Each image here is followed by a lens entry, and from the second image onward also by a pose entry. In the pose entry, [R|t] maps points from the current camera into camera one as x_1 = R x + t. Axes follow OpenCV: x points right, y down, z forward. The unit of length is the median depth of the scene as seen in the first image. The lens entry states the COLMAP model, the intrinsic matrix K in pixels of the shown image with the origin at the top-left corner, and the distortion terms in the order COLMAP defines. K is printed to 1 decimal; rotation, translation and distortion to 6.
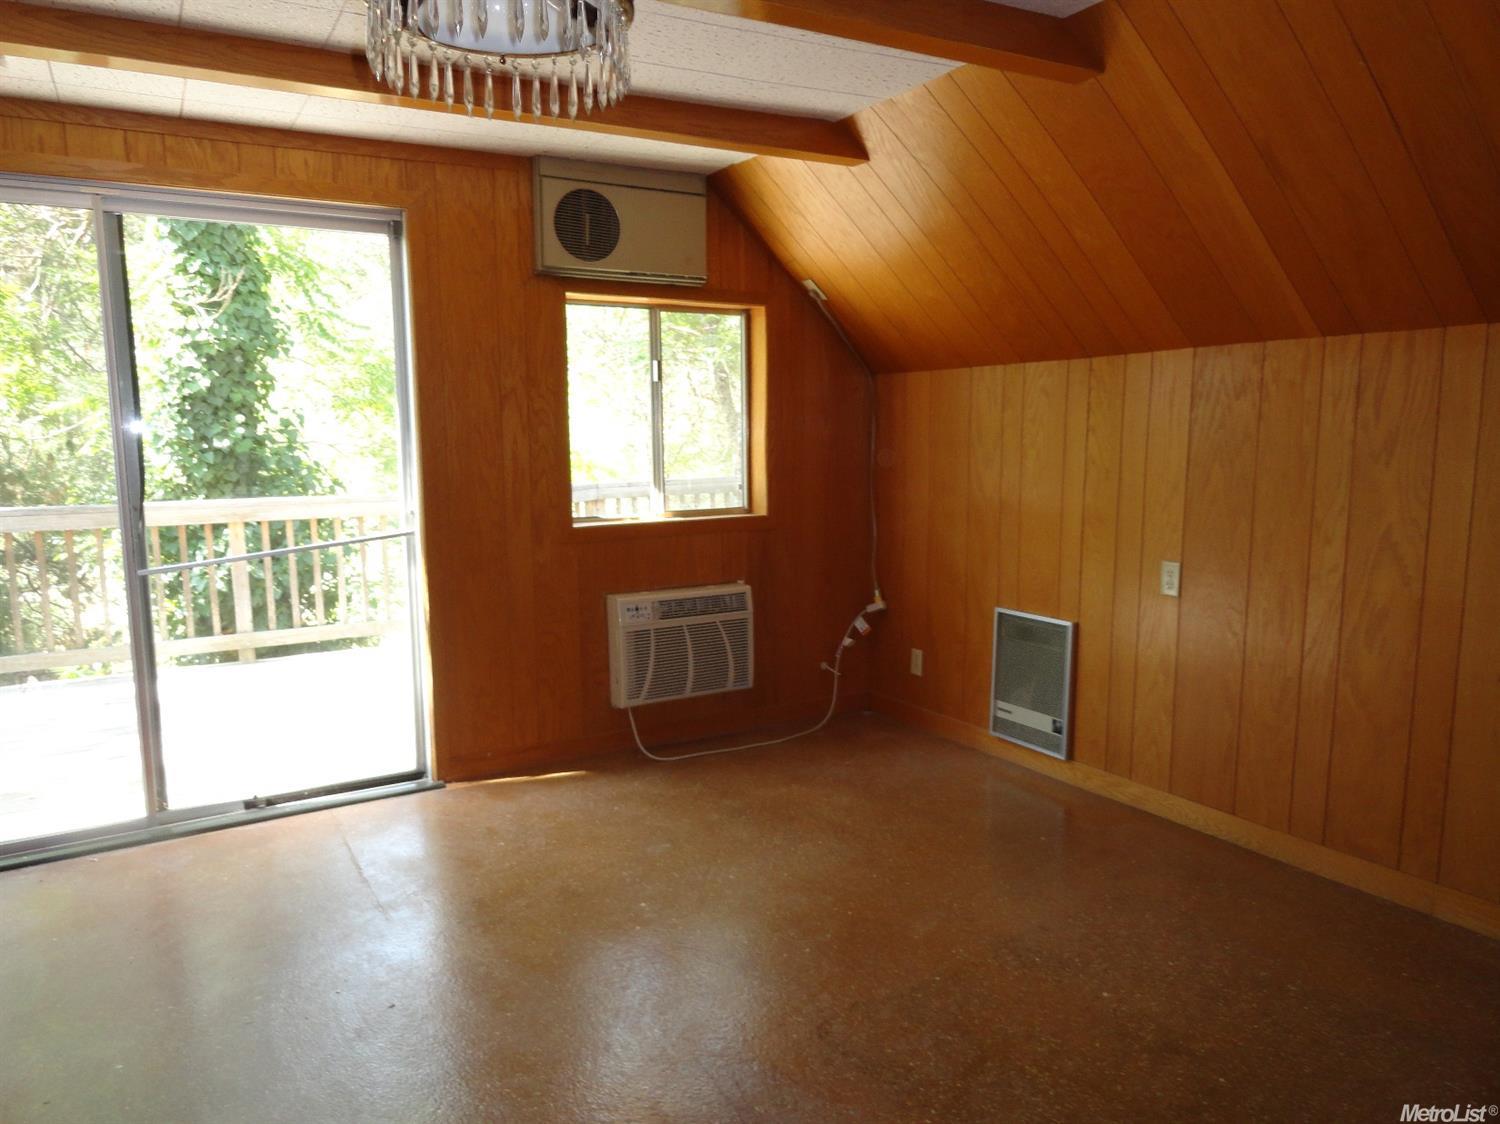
lens RADIAL K [[1040.7, 0, 746.2], [0, 1040.7, 554.4], [0, 0, 1]] dist [0.009043, 0.000911]
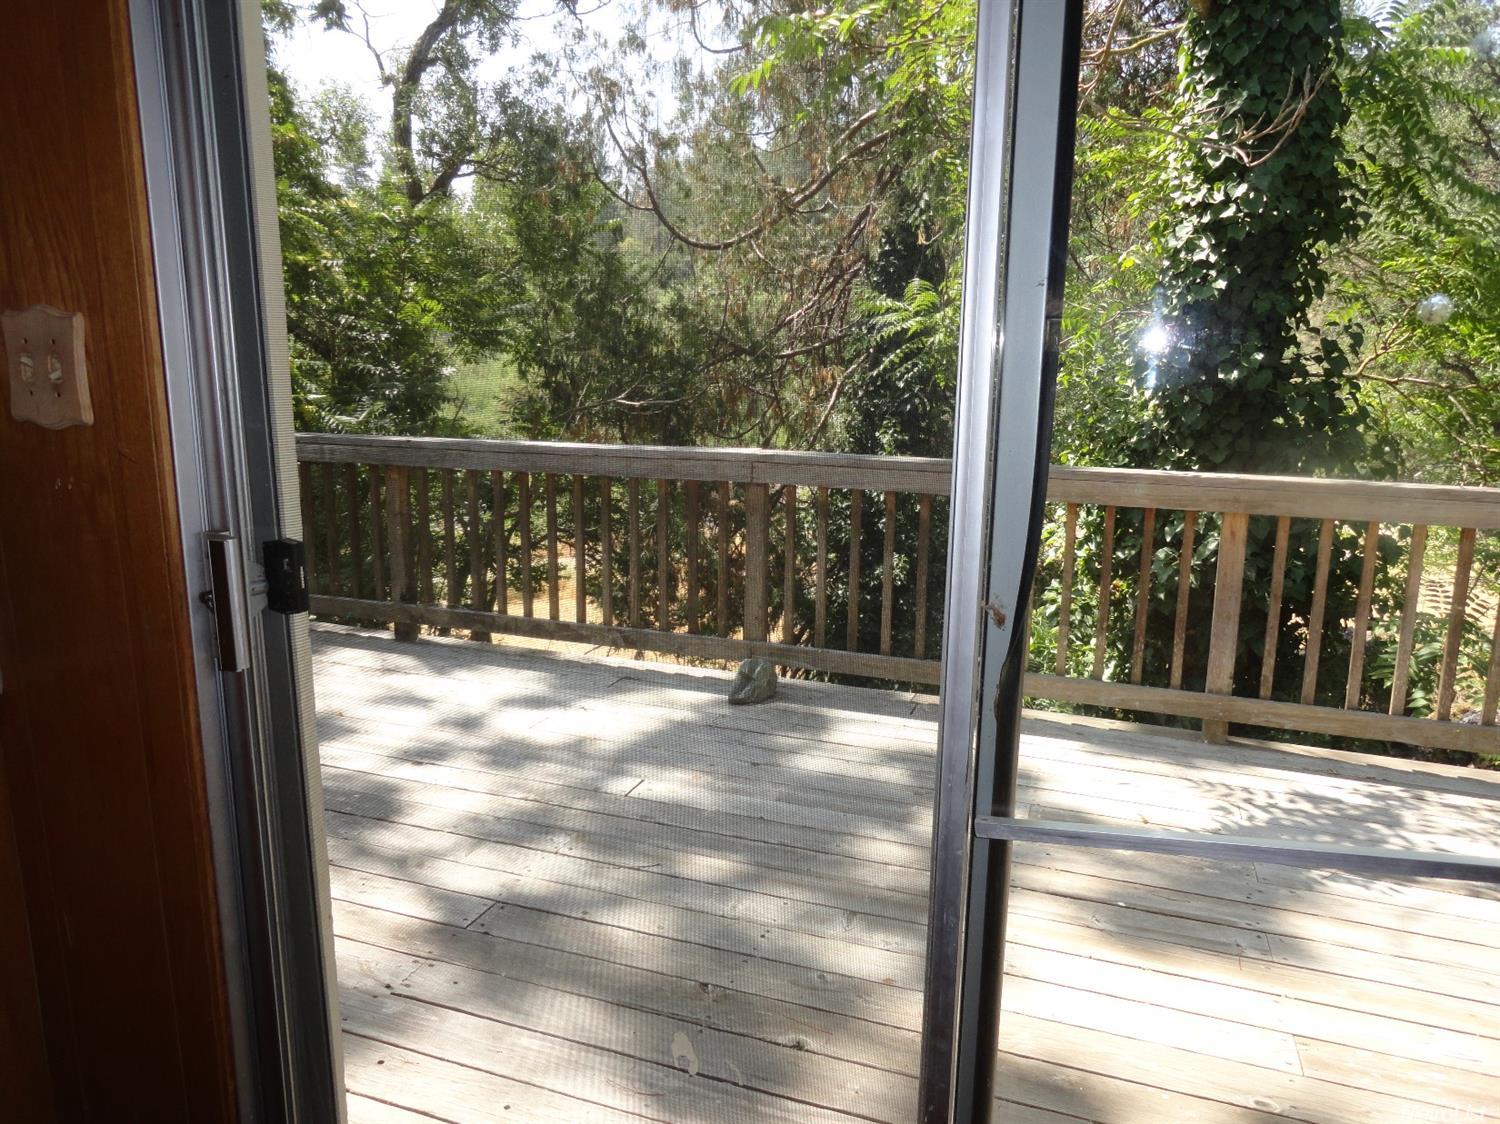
lens RADIAL K [[1040.7, 0, 750.2], [0, 1040.7, 563.6], [0, 0, 1]] dist [0.009043, 0.000911]
pose [[0.643155, 0.176443, -0.745131, -0.173026], [-0.109769, 0.984285, 0.138328, -0.045575], [0.757828, -0.007174, 0.652415, 0.316595]]
